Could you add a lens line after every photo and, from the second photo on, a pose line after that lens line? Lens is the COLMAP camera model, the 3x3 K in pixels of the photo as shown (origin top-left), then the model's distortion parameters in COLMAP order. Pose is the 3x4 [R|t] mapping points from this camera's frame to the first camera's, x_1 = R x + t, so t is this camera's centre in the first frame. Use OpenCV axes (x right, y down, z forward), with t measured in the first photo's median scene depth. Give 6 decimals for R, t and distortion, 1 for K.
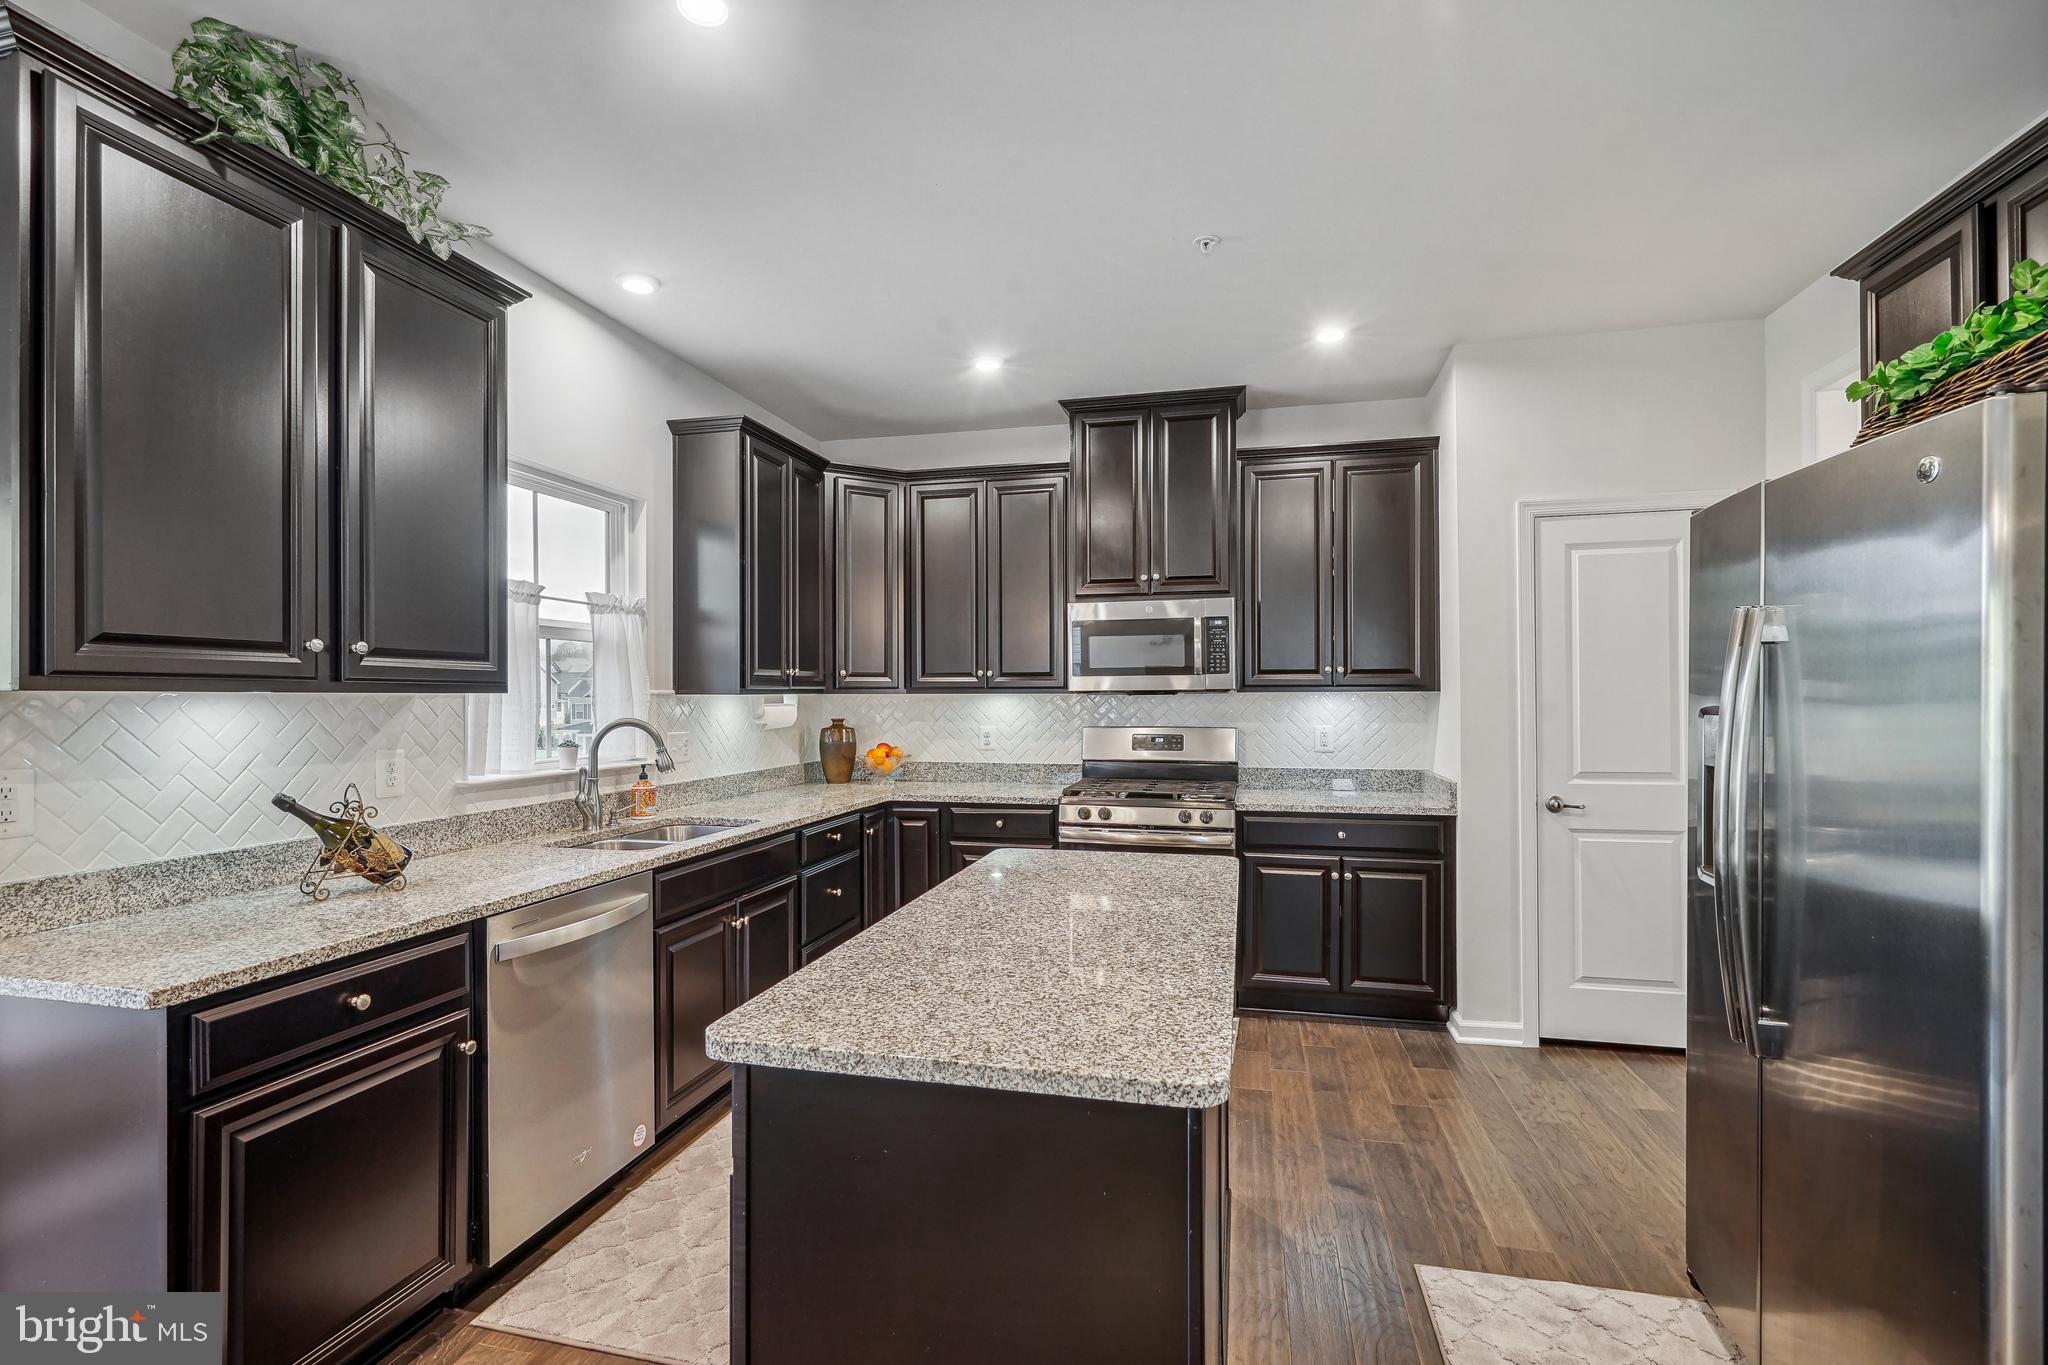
lens RADIAL K [[954.0, 0, 1027.1], [0, 954.0, 687.9], [0, 0, 1]] dist [-0.001931, 0.005589]
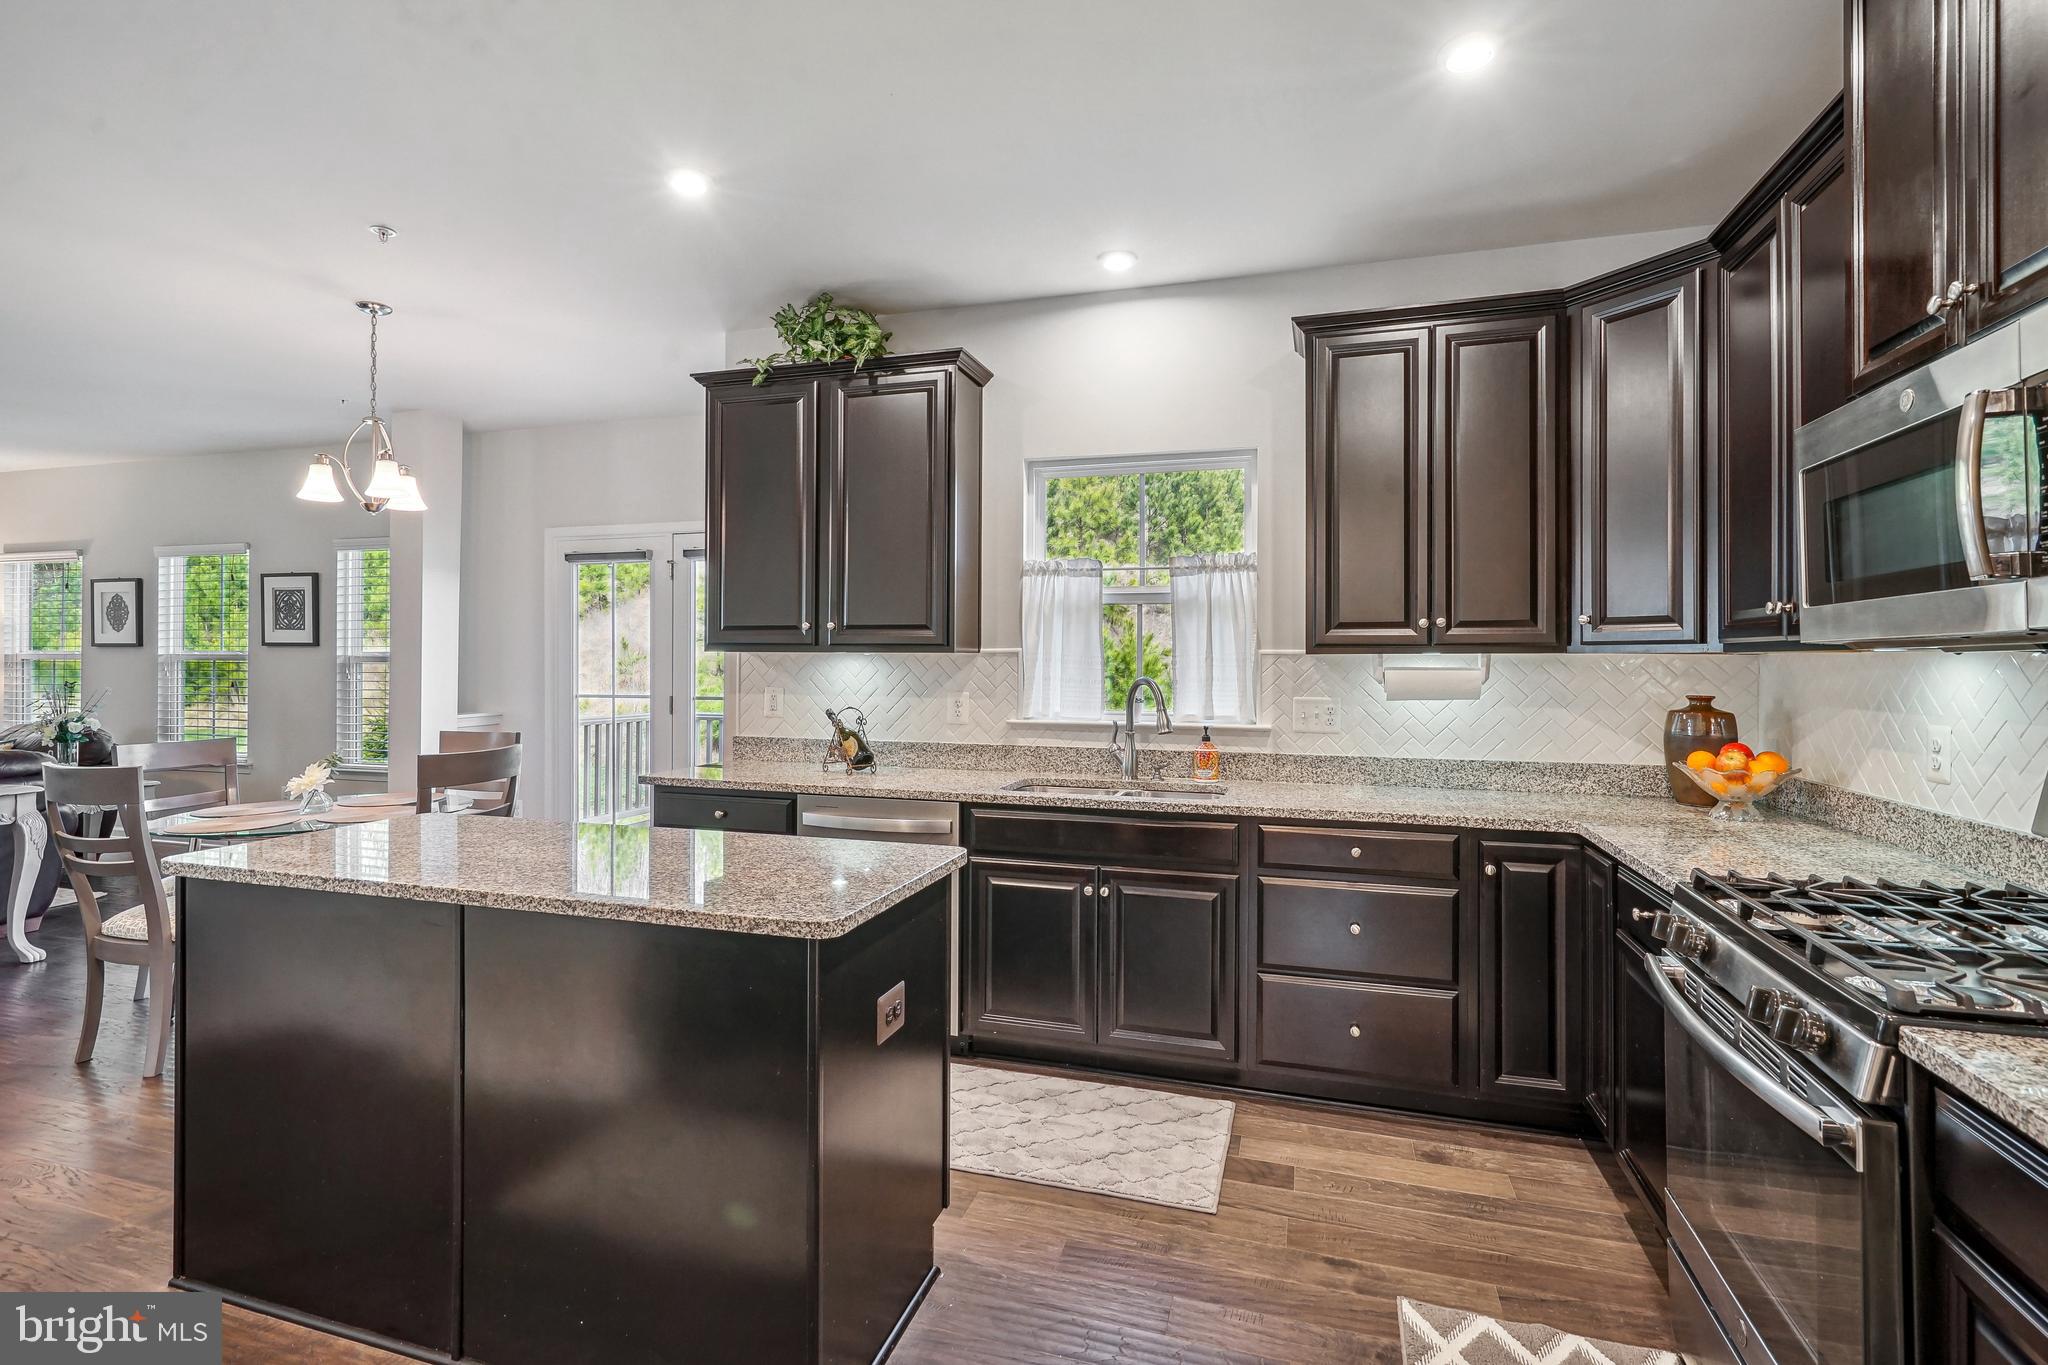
lens RADIAL K [[954.0, 0, 989.7], [0, 954.0, 664.7], [0, 0, 1]] dist [-0.001931, 0.005589]
pose [[-0.051094, 0.009235, -0.998651, 0.533934], [0.003081, 0.999954, 0.009089, 0.006662], [0.998689, -0.002612, -0.051120, 0.753948]]
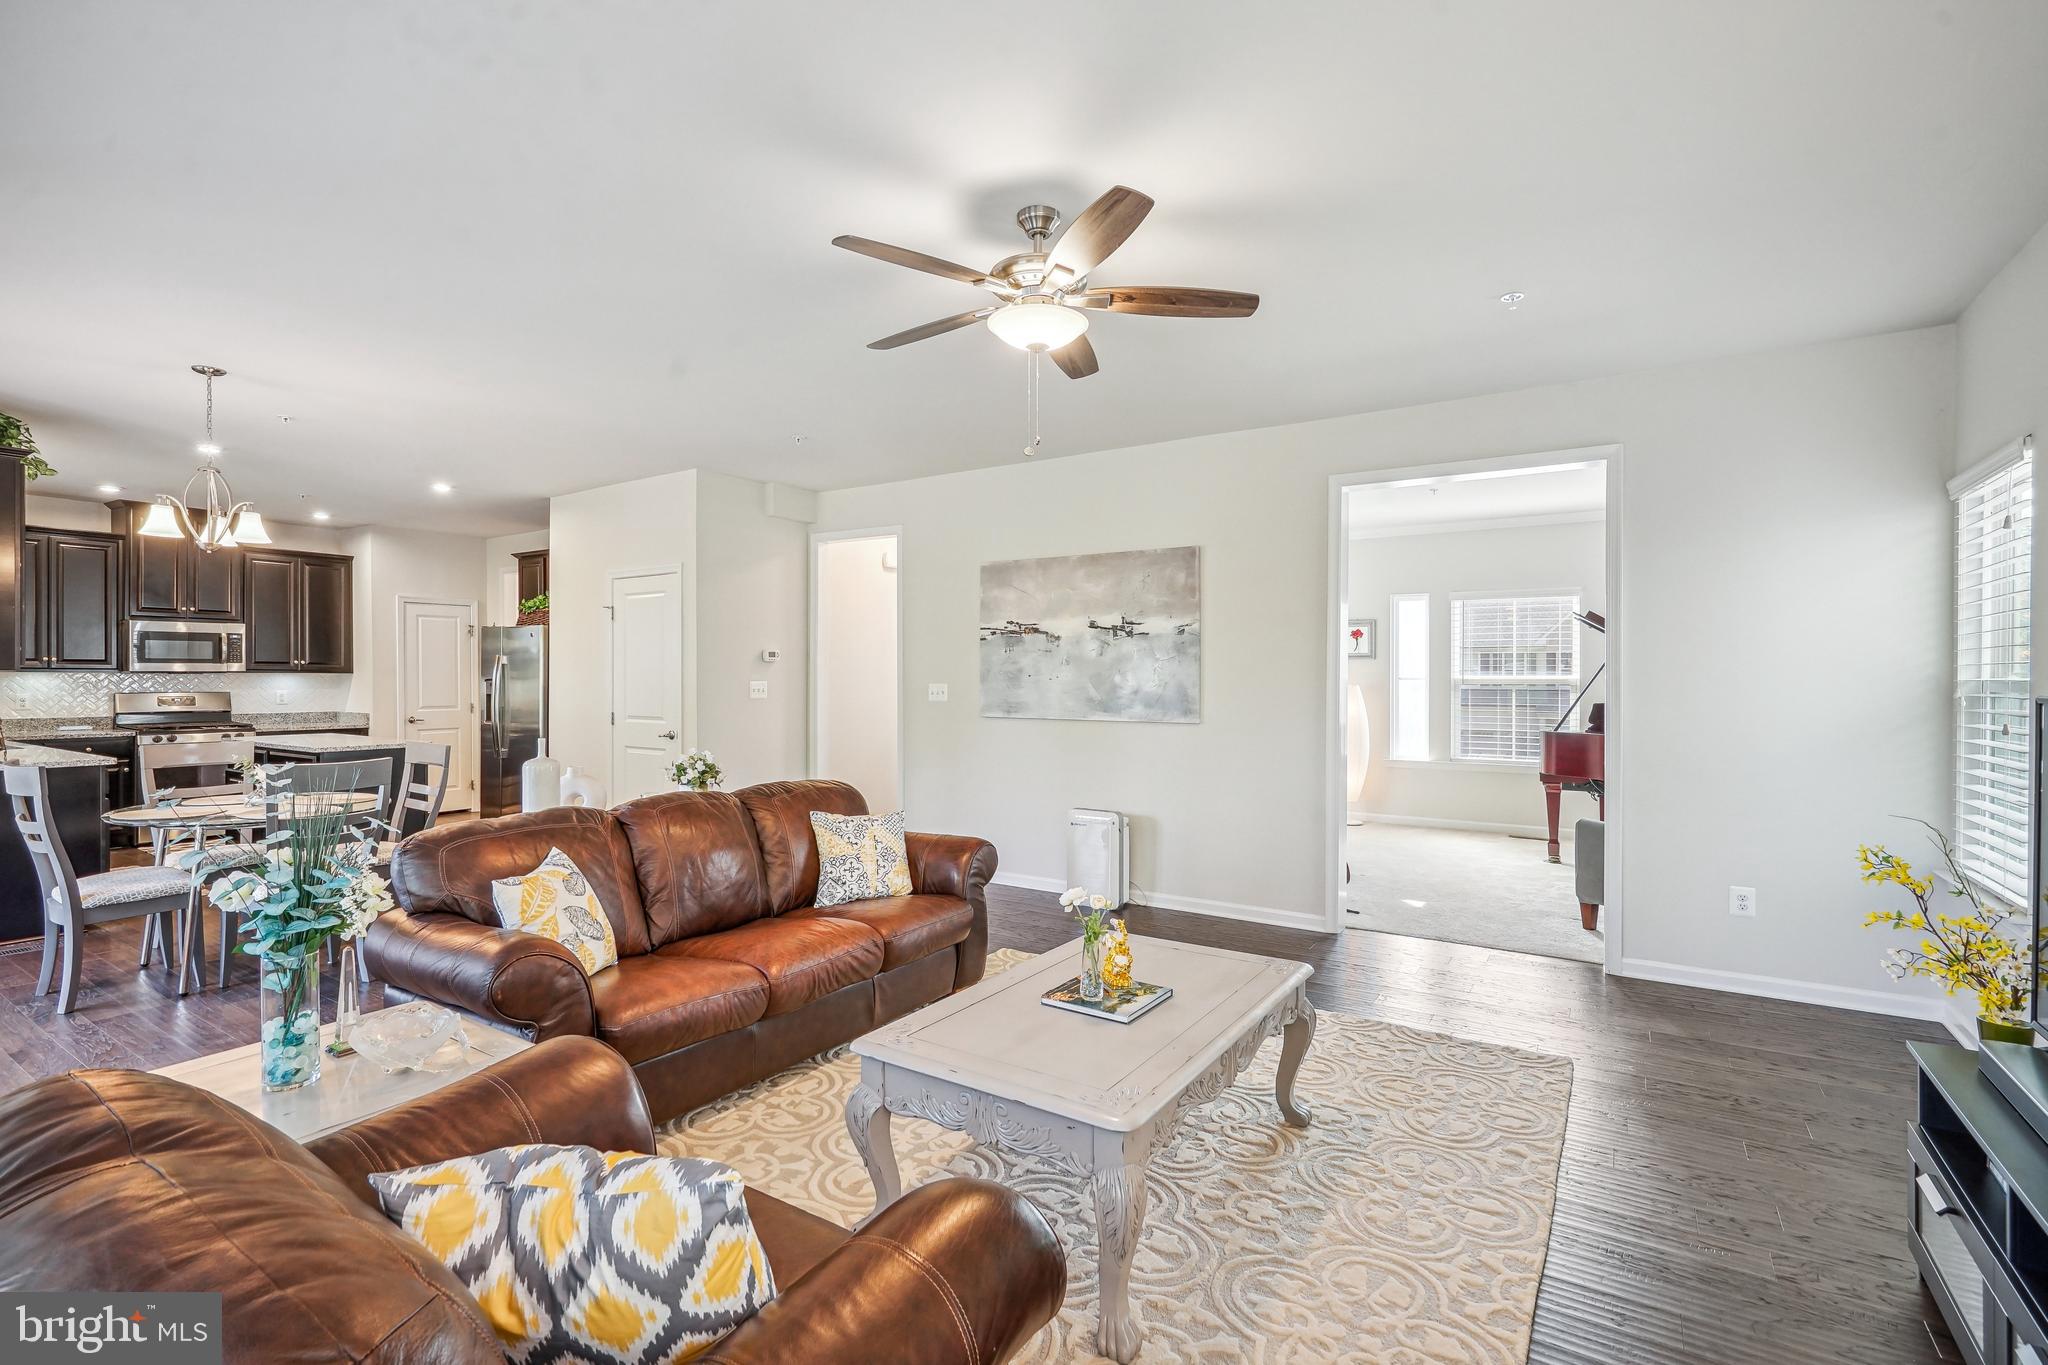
lens RADIAL K [[954.0, 0, 979.2], [0, 954.0, 672.3], [0, 0, 1]] dist [-0.001931, 0.005589]
pose [[0.357560, 0.009638, 0.933841, -1.067595], [-0.013355, 0.999897, -0.005207, -0.007023], [-0.933795, -0.010609, 0.357652, -1.093518]]
